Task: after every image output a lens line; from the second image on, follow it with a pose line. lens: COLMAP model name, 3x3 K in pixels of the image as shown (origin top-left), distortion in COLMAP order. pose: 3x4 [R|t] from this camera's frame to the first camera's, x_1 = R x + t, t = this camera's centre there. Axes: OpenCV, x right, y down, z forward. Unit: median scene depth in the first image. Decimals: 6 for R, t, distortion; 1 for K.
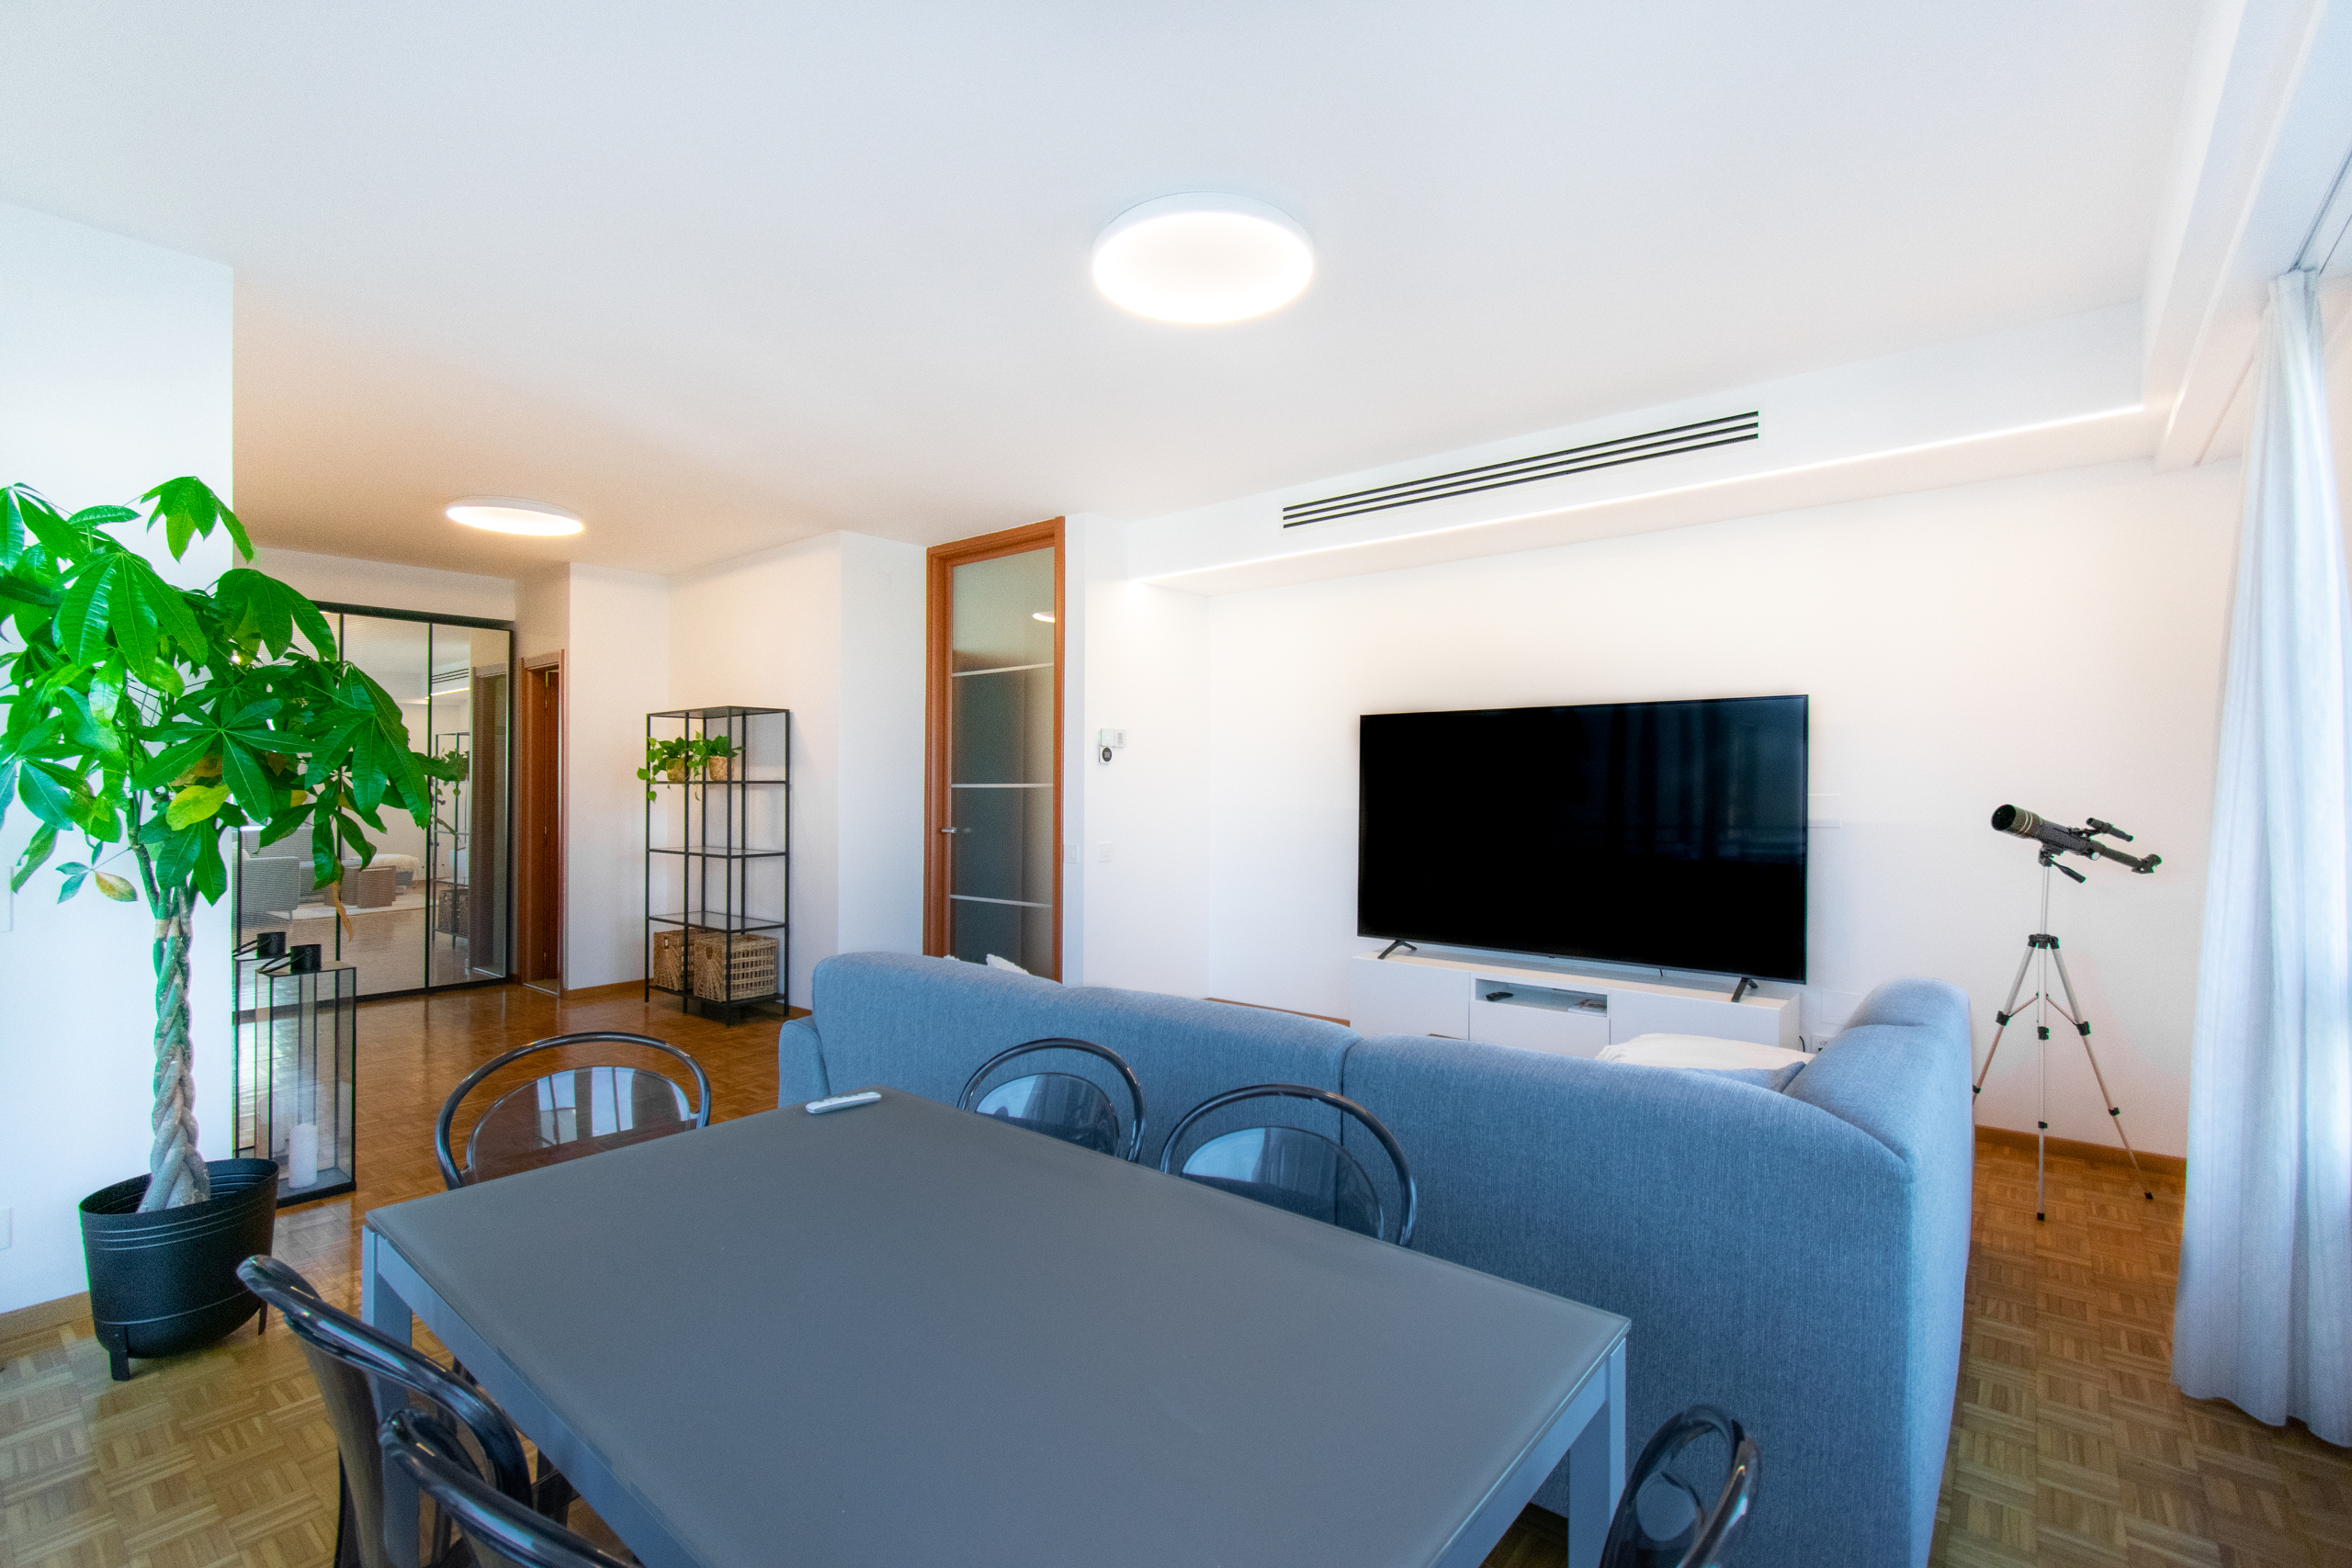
lens RADIAL K [[1049.7, 0, 1176.0], [0, 1049.7, 784.0], [0, 0, 1]] dist [0.009990, 0.000156]
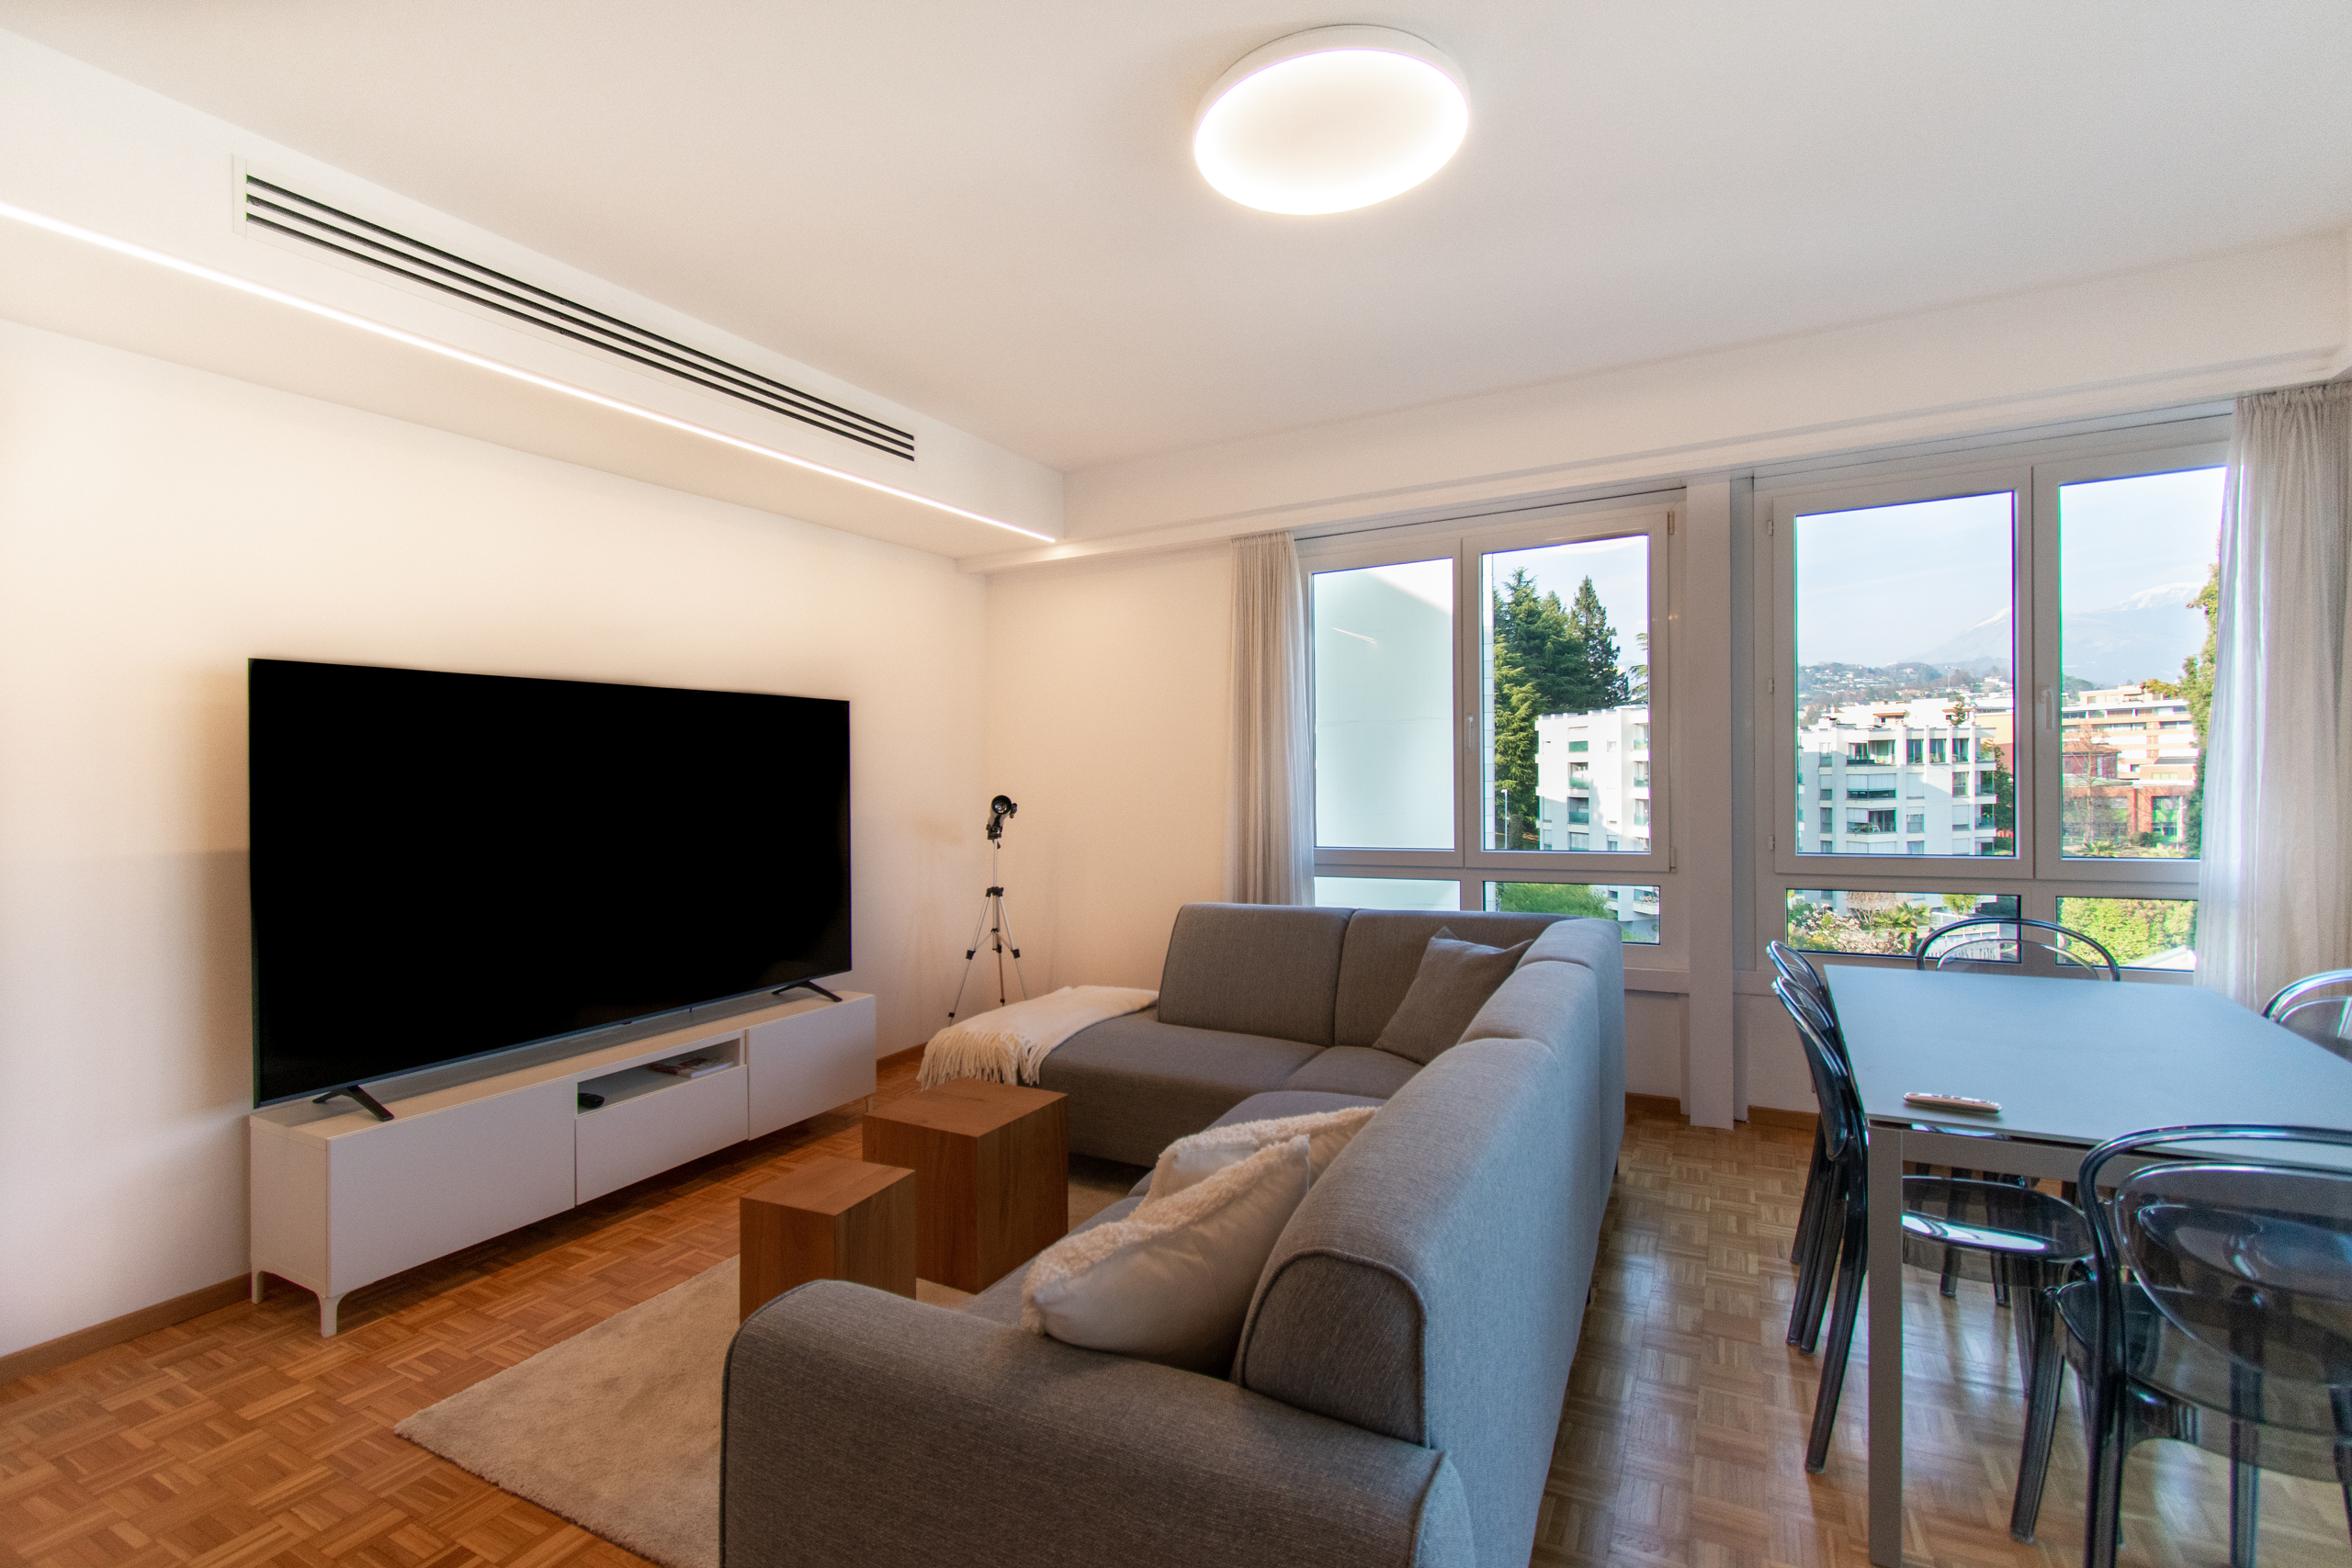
lens RADIAL K [[1049.7, 0, 1176.0], [0, 1049.7, 784.0], [0, 0, 1]] dist [0.009990, 0.000156]
pose [[-0.194775, -0.011729, 0.980778, -0.511891], [0.010747, 0.999843, 0.014092, -0.010618], [-0.980789, 0.013285, -0.194618, 0.881050]]
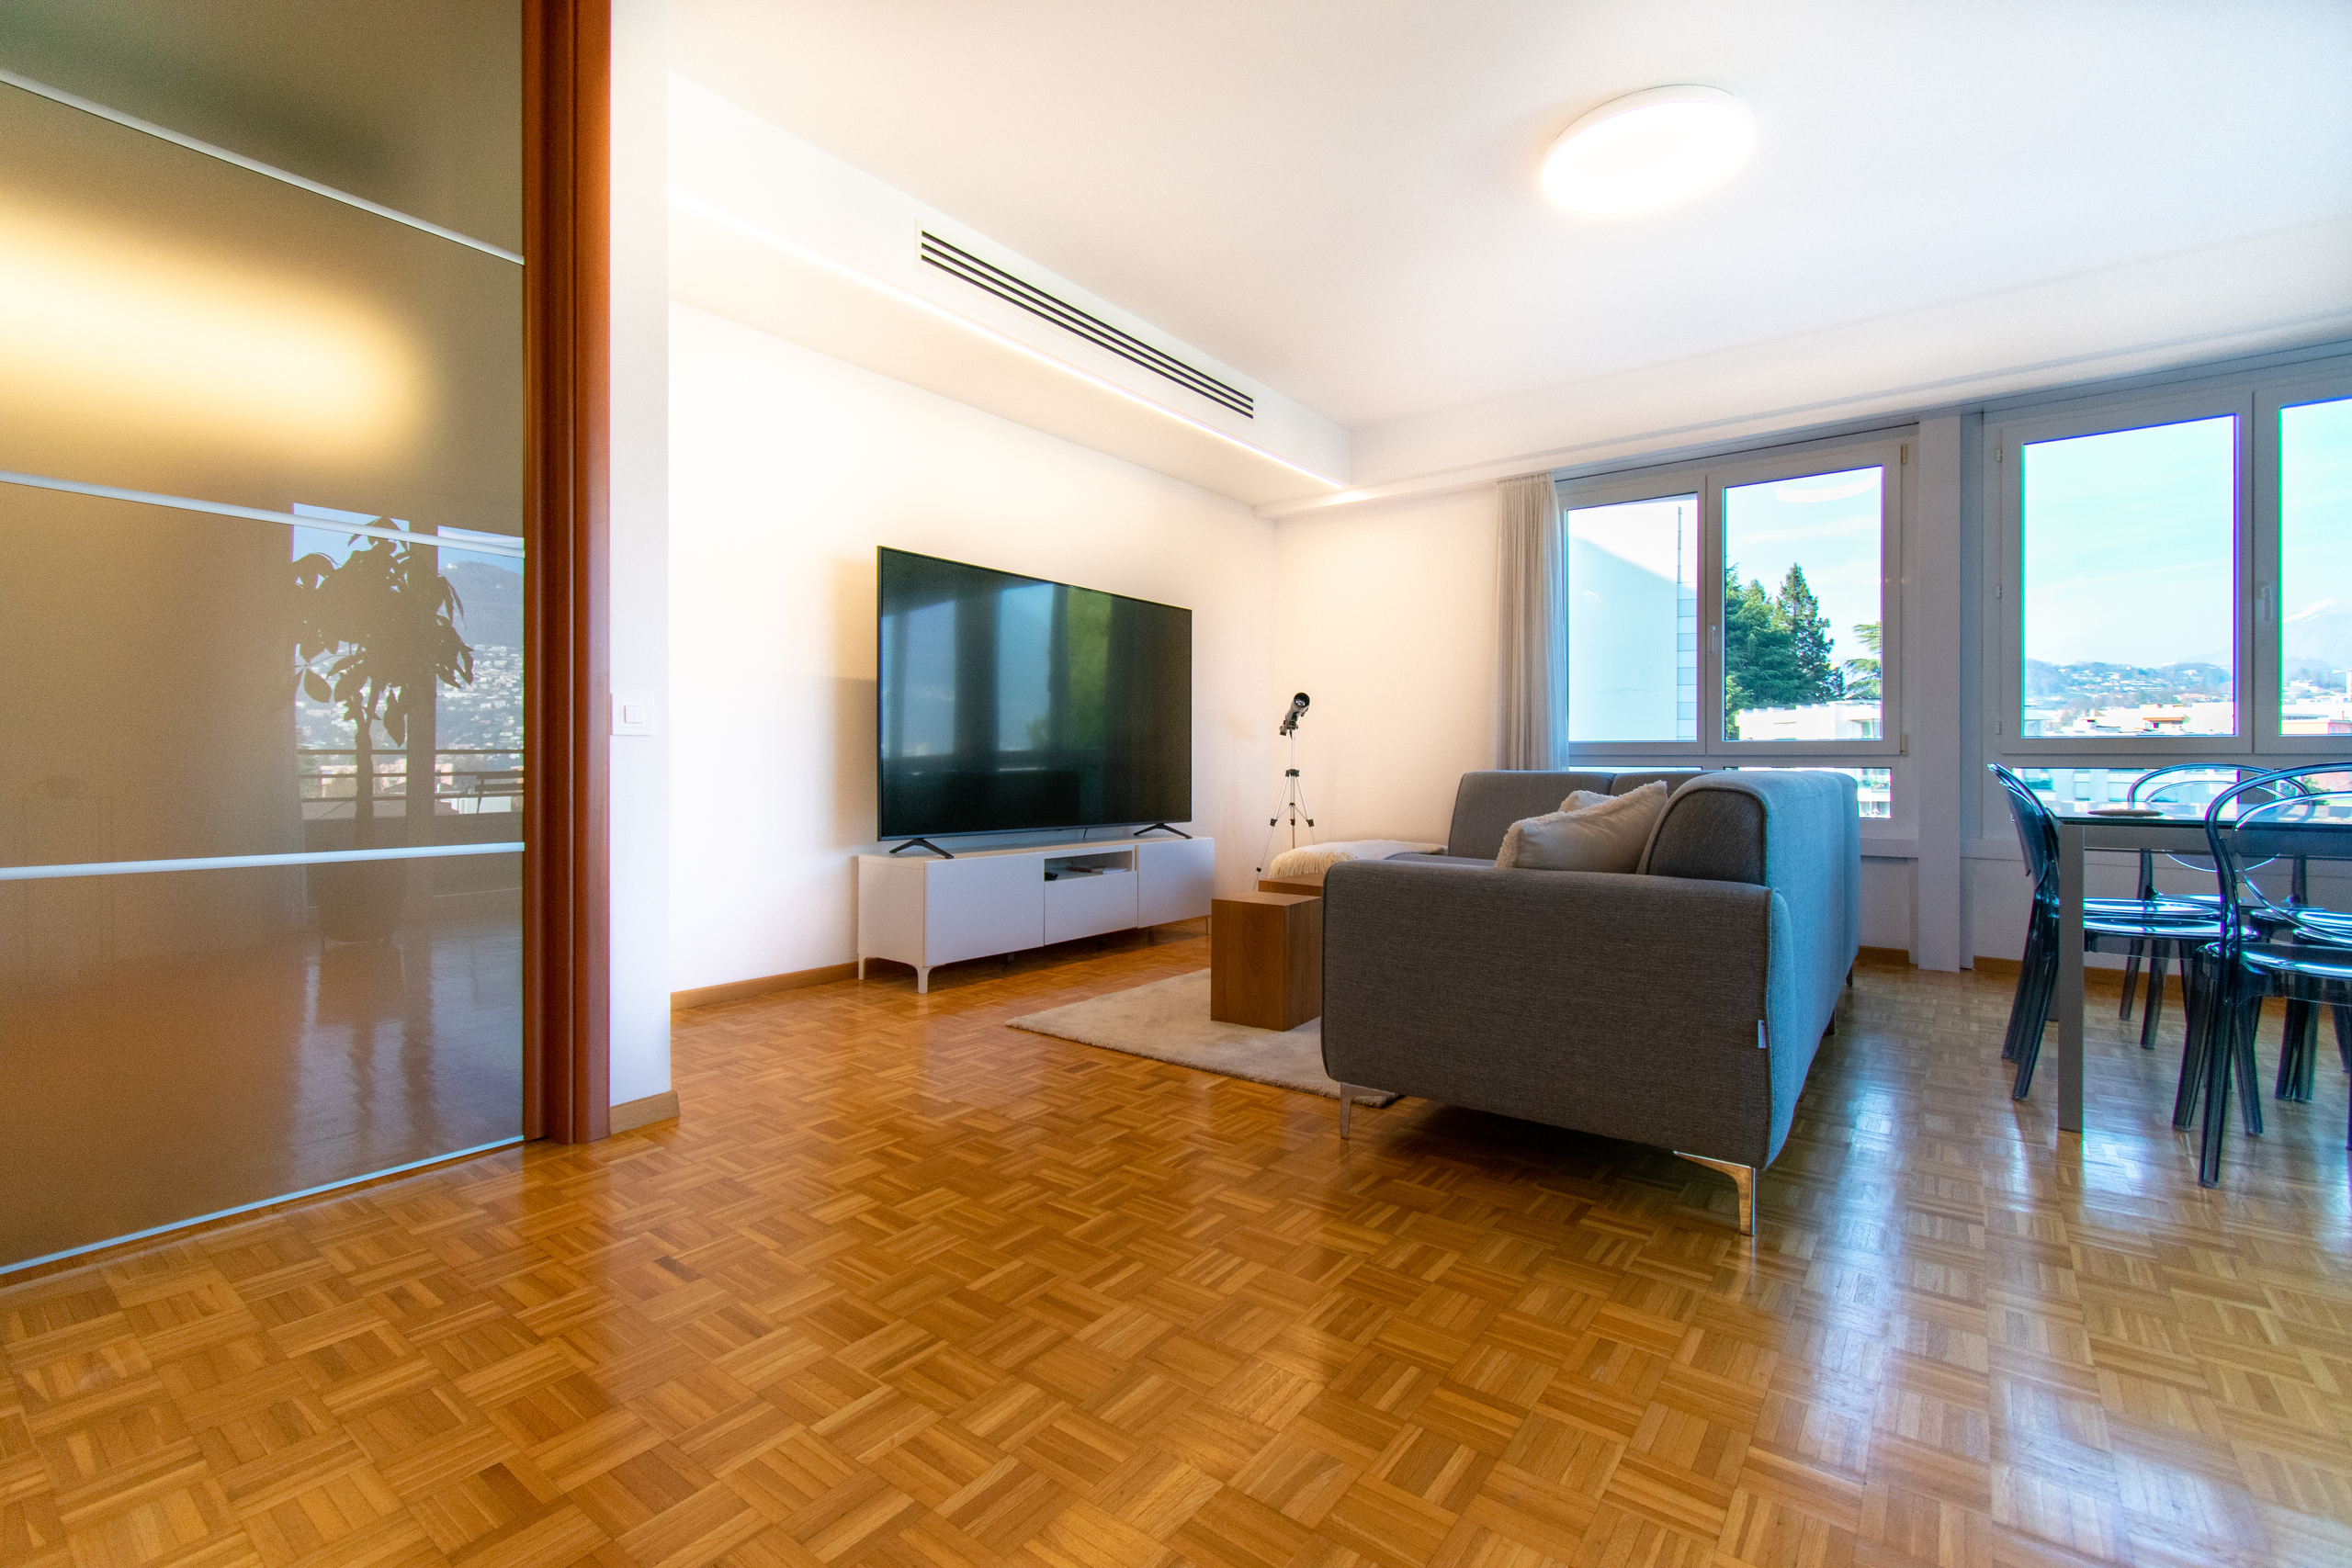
lens RADIAL K [[1055.5, 0, 1179.8], [0, 1055.5, 753.0], [0, 0, 1]] dist [0.002382, -0.001234]
pose [[-0.041870, 0.006531, 0.999102, -0.752323], [-0.008955, 0.999936, -0.006911, 0.110553], [-0.999083, -0.009236, -0.041809, 1.069412]]
